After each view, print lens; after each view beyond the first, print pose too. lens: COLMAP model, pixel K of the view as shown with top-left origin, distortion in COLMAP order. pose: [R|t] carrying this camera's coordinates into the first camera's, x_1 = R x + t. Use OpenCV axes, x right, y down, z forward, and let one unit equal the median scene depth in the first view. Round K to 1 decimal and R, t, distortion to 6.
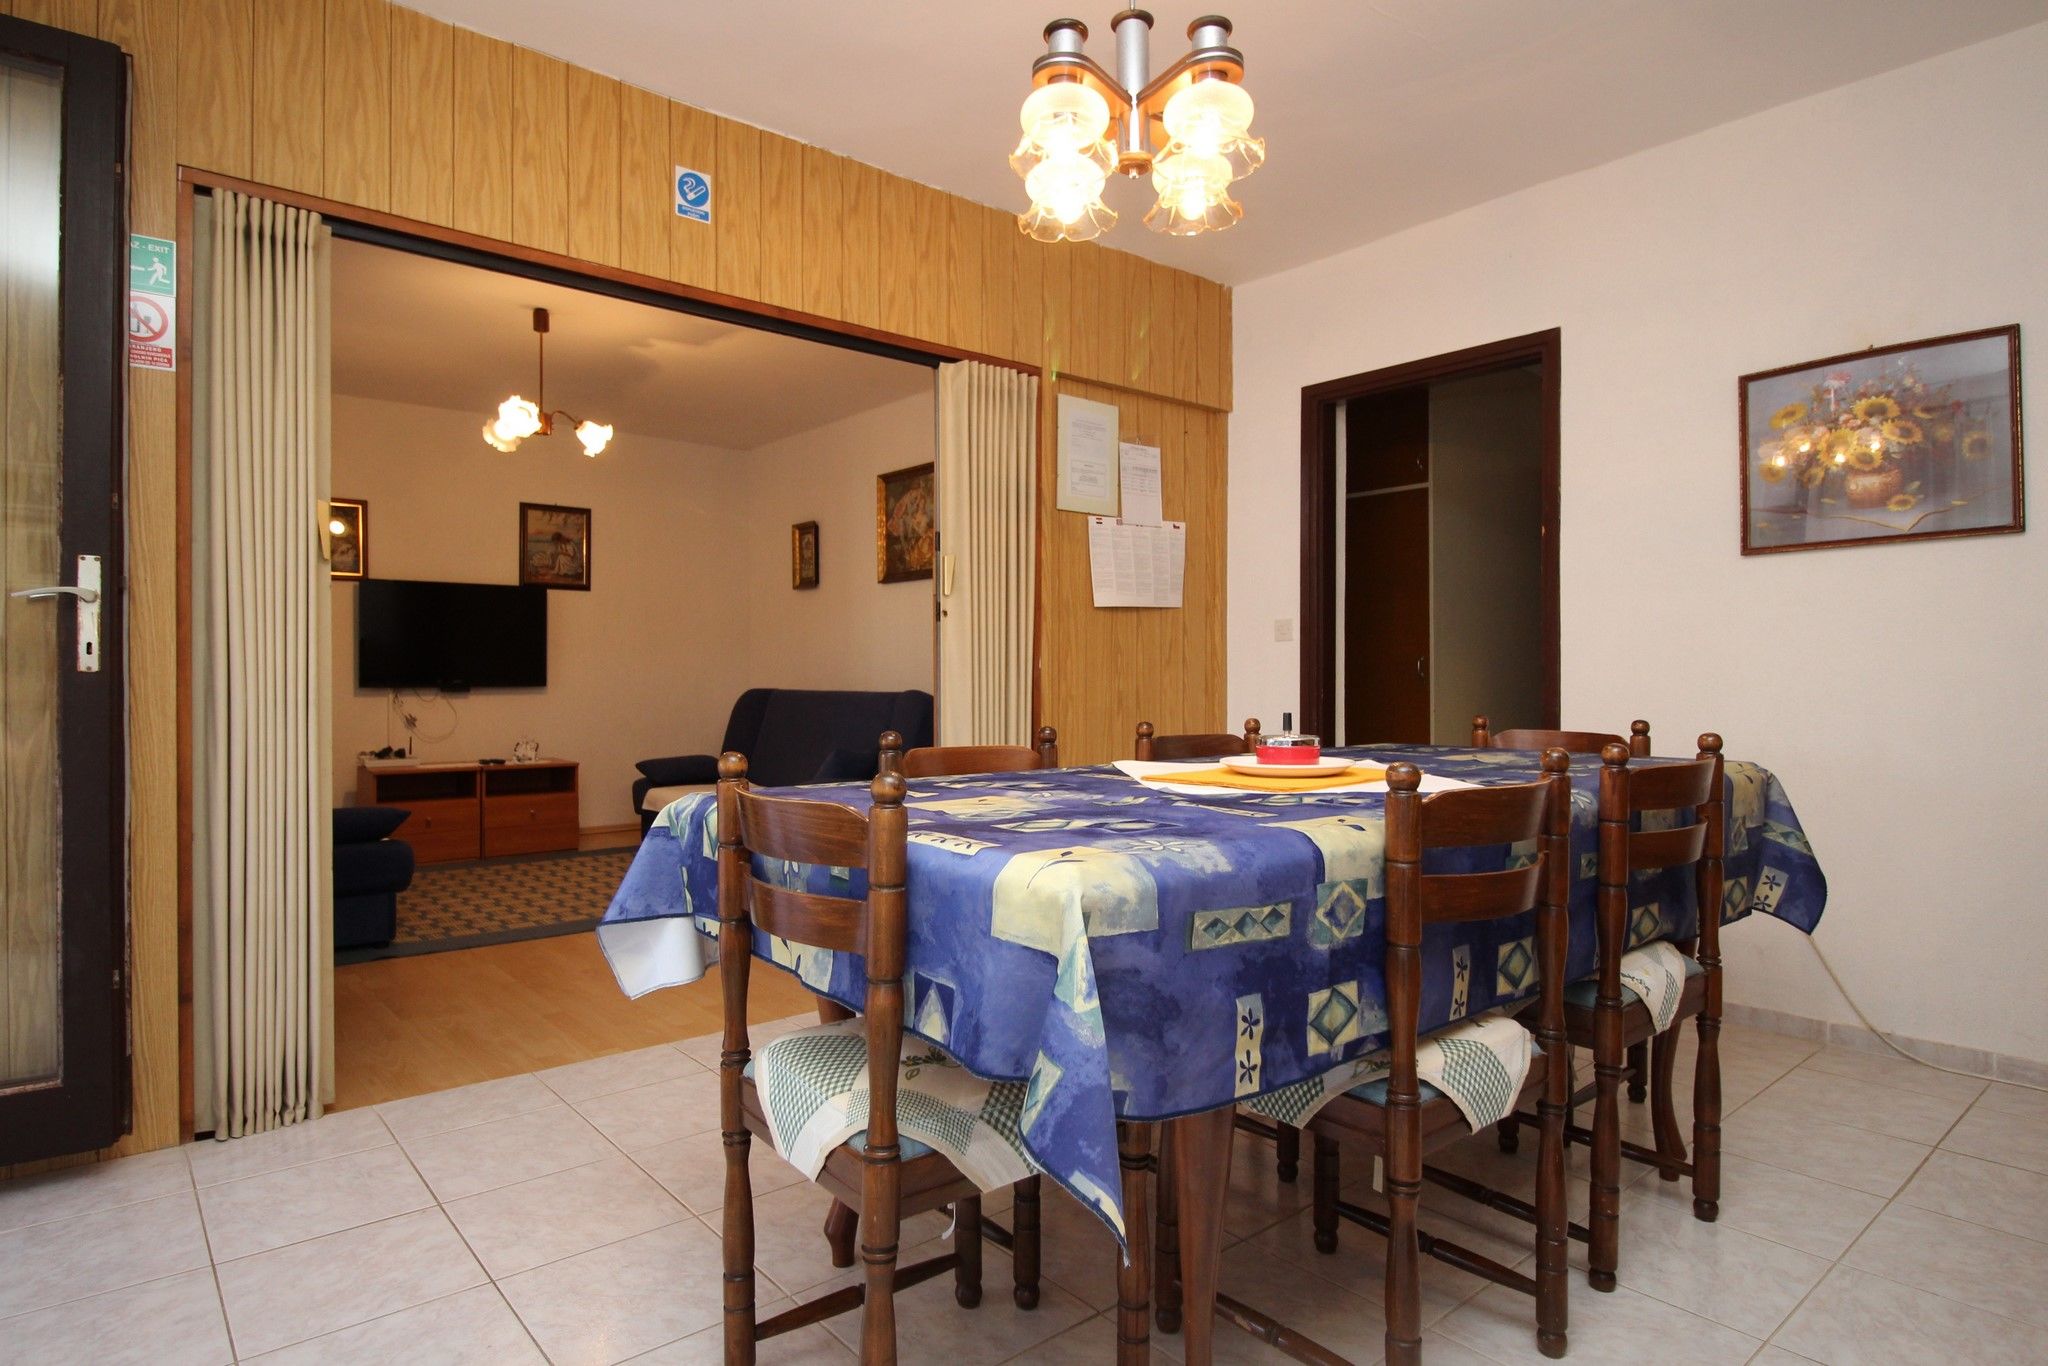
lens RADIAL K [[1129.3, 0, 1033.9], [0, 1129.3, 675.6], [0, 0, 1]] dist [-0.007134, -0.000848]
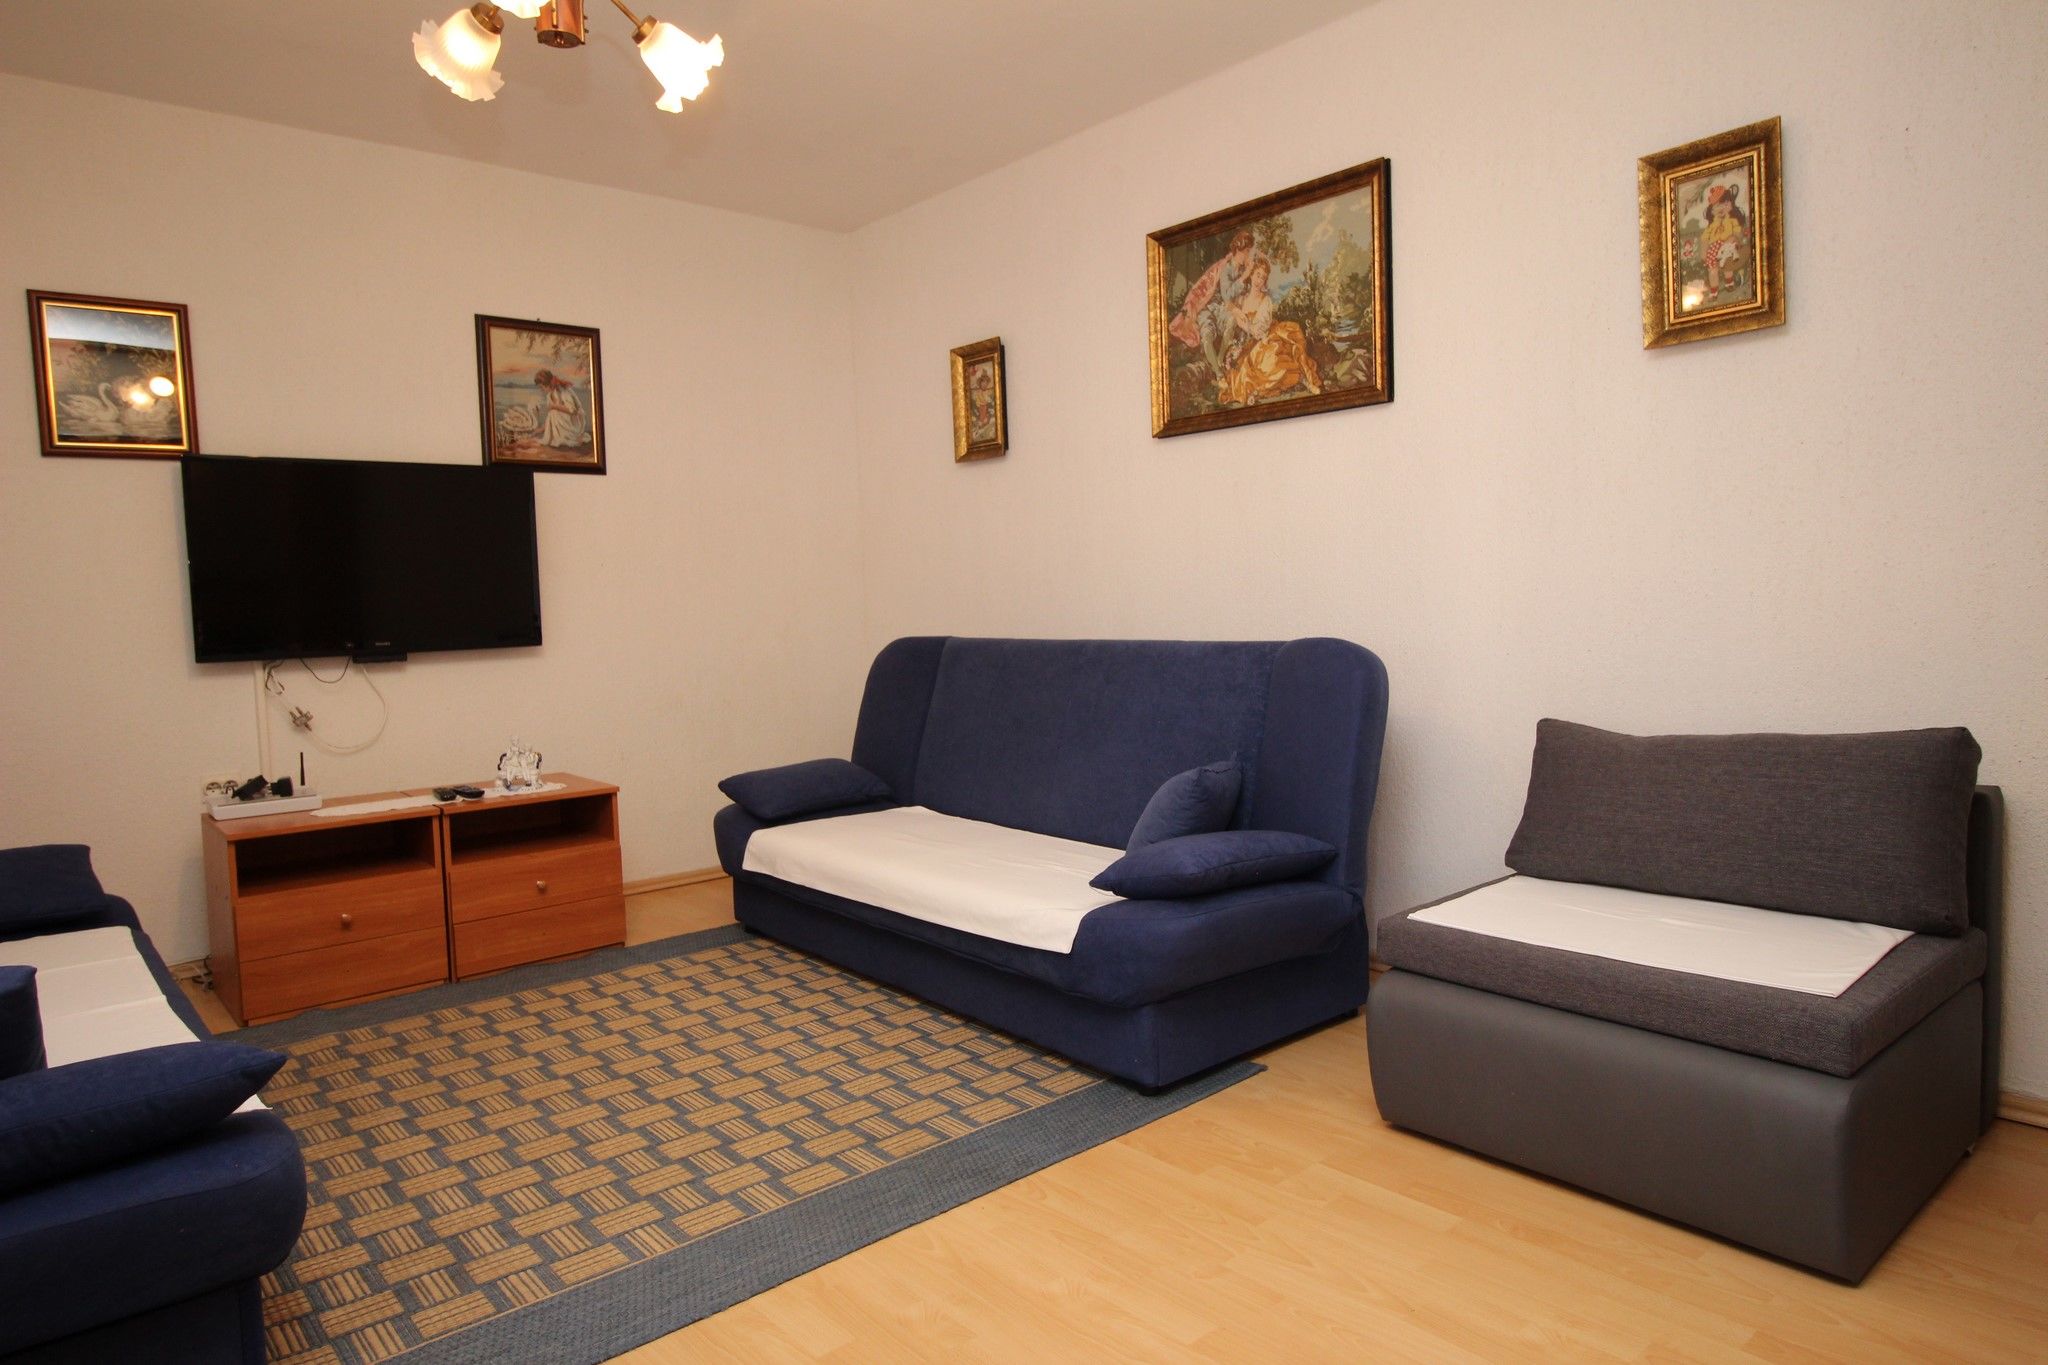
lens RADIAL K [[1266.7, 0, 1030.6], [0, 1266.7, 672.5], [0, 0, 1]] dist [0.013809, -0.003003]
pose [[0.999485, -0.031910, 0.003272, -0.203945], [0.031639, 0.997493, 0.063304, -0.010039], [-0.005284, -0.063167, 0.997989, 0.389726]]
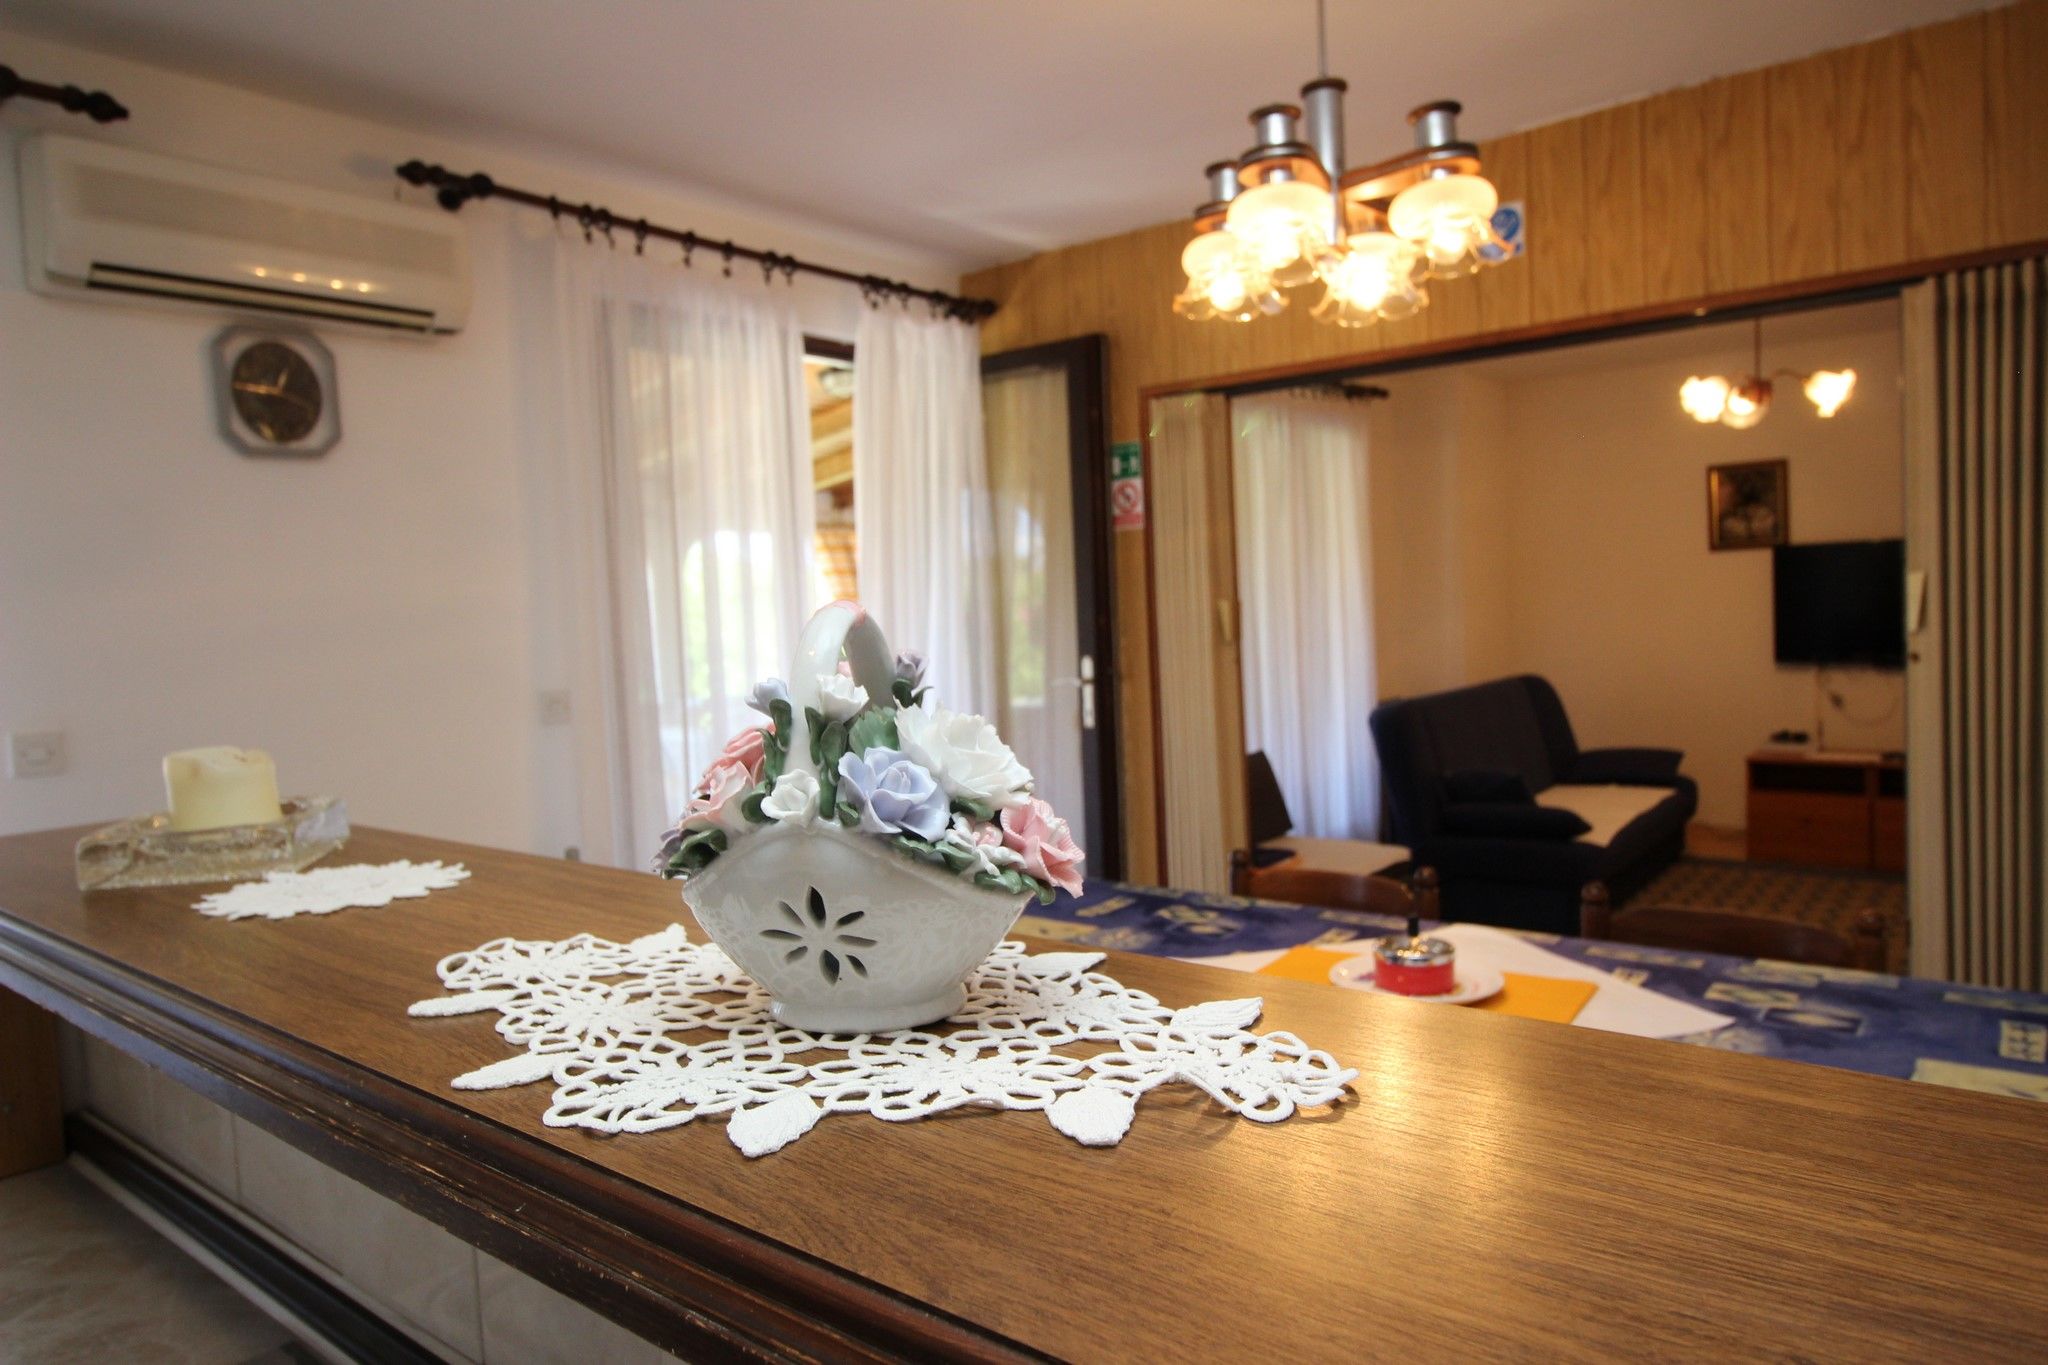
lens RADIAL K [[1266.7, 0, 1035.2], [0, 1266.7, 672.6], [0, 0, 1]] dist [0.013809, -0.003003]
pose [[0.193206, 0.042410, -0.980241, 0.316885], [0.040739, 0.997857, 0.051201, -0.059424], [0.980312, -0.049827, 0.191064, 0.183317]]
